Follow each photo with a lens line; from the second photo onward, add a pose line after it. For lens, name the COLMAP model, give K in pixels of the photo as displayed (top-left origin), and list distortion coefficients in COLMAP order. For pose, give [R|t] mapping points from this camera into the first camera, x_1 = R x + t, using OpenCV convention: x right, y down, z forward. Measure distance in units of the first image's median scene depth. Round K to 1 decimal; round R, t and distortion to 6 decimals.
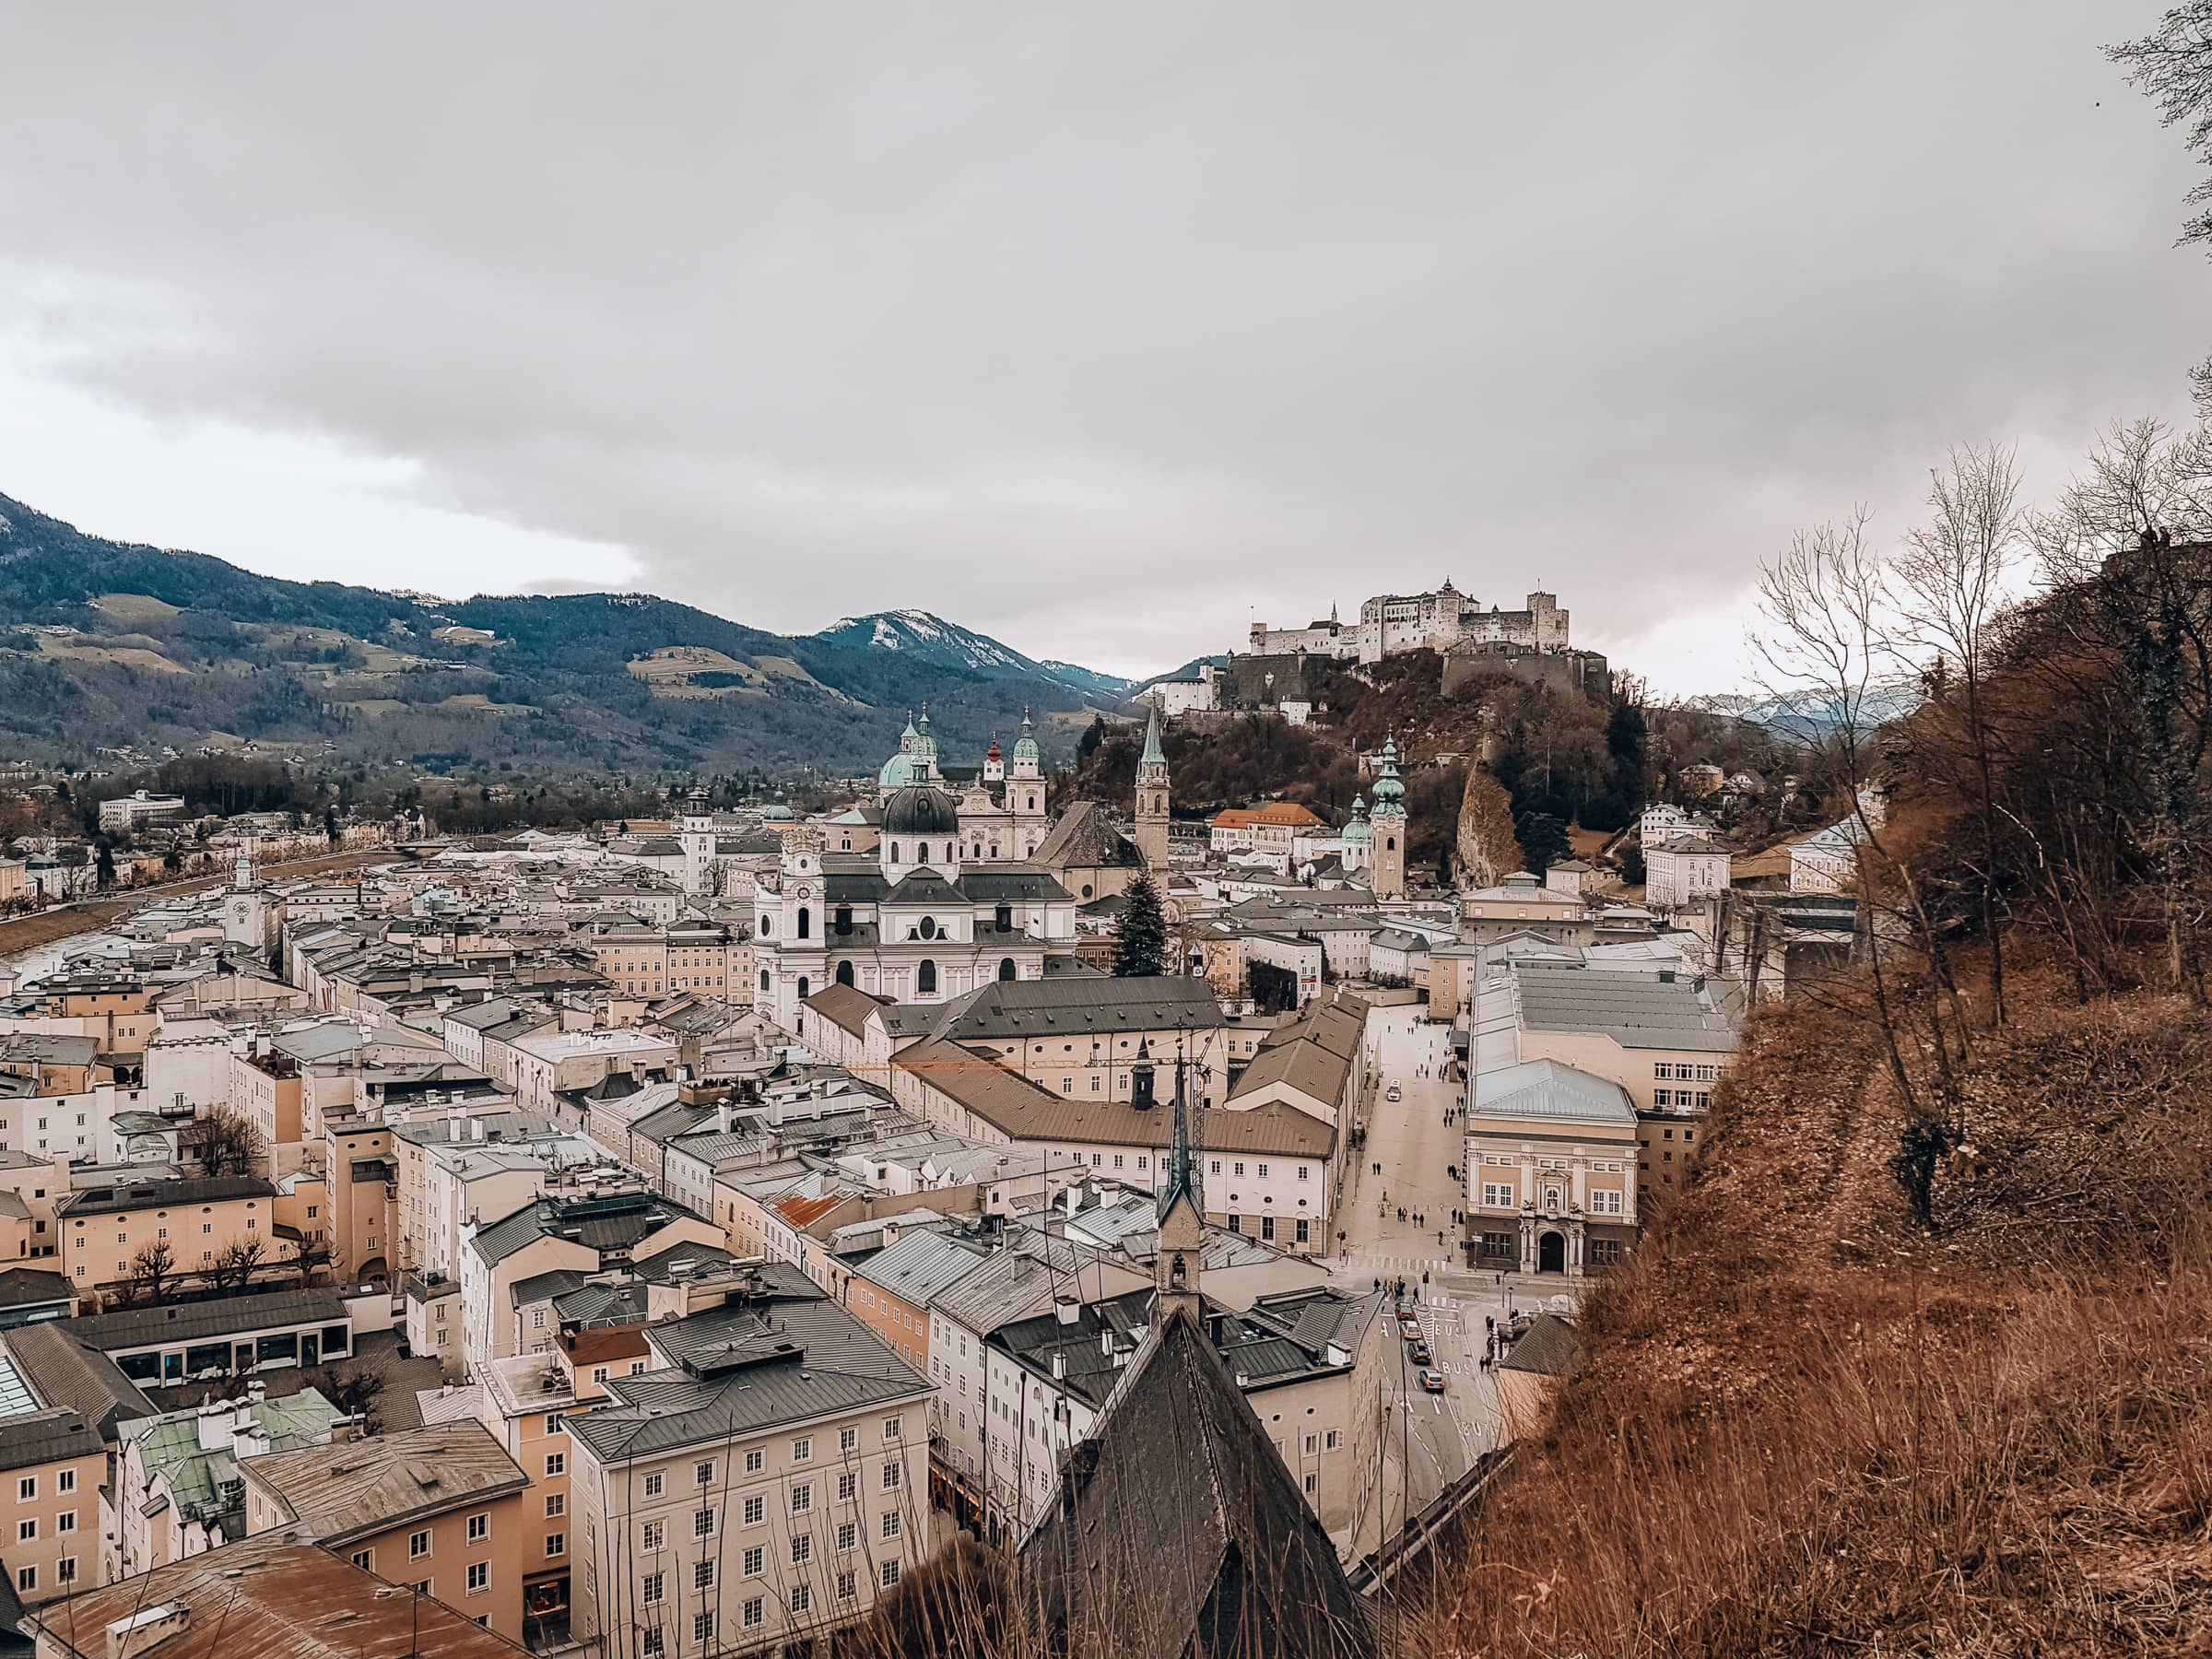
lens RADIAL K [[1743.7, 0, 1106.0], [0, 1743.7, 829.5], [0, 0, 1]] dist [0.004924, 0.000300]
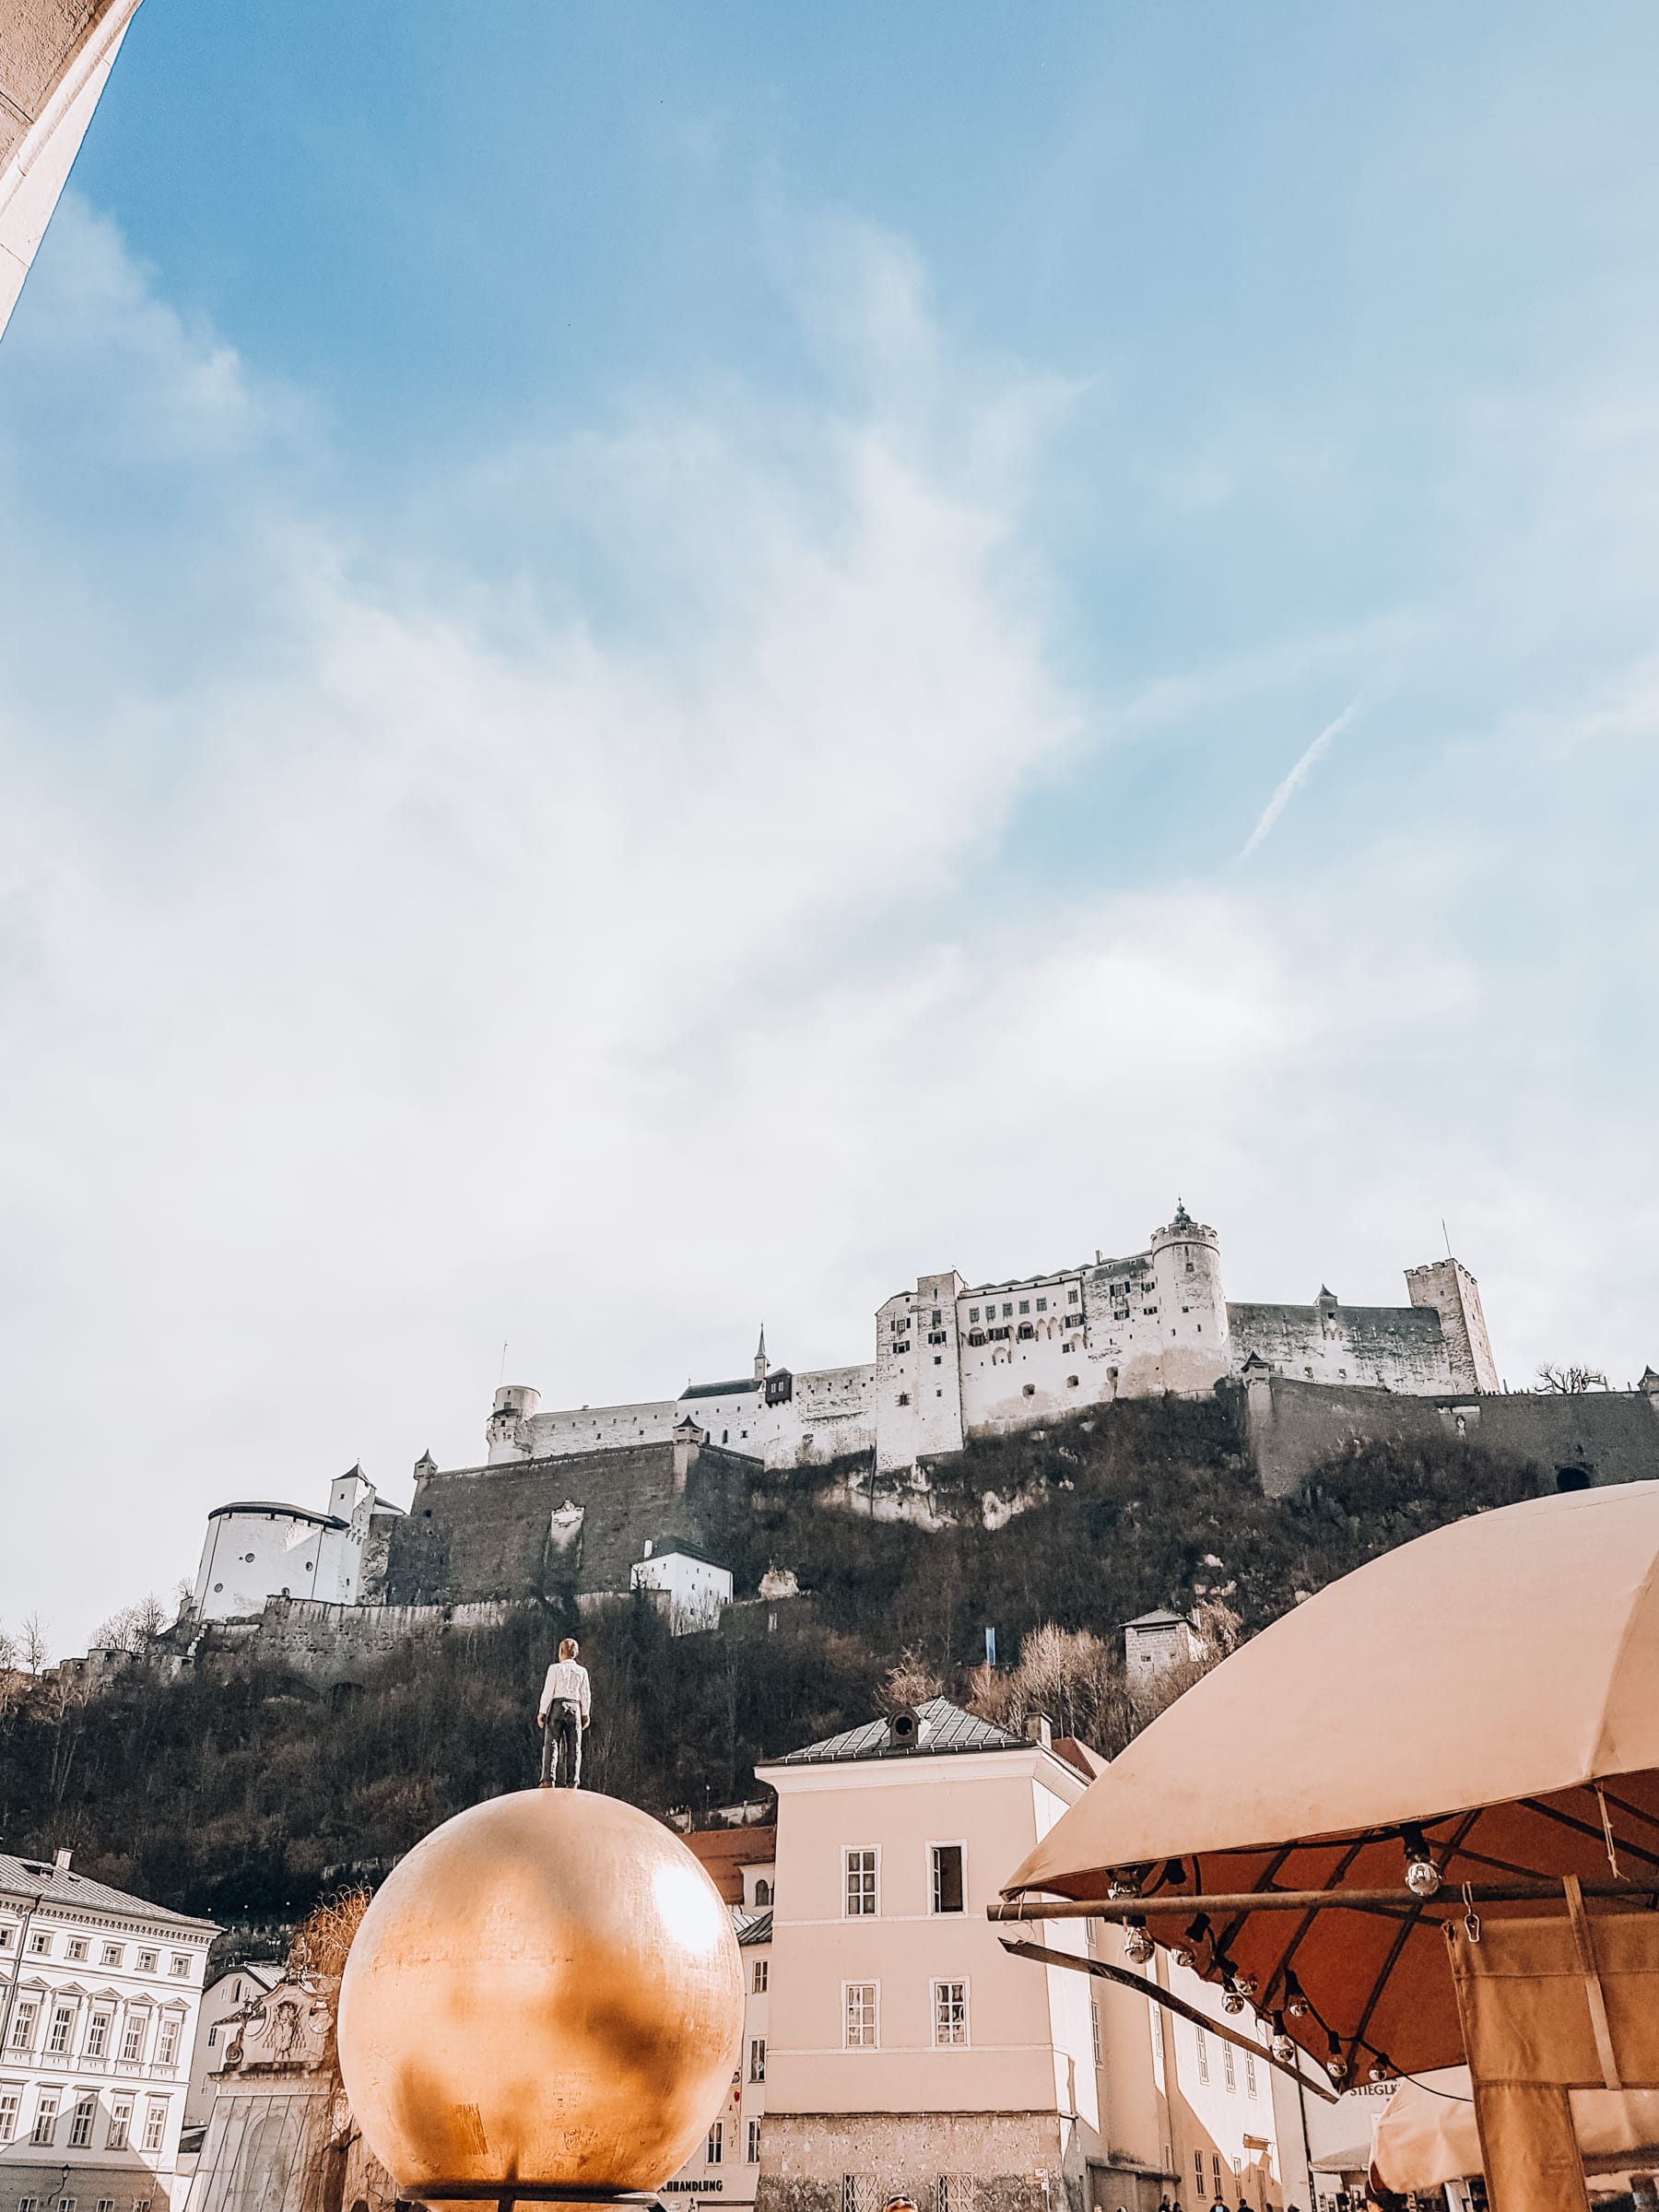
lens RADIAL K [[1743.7, 0, 804.0], [0, 1743.7, 1107.6], [0, 0, 1]] dist [0.004924, 0.000300]
pose [[0.886875, 0.247039, 0.390416, -0.012589], [0.014894, 0.829311, -0.558588, 0.032414], [-0.461770, 0.501213, 0.731816, 0.736332]]
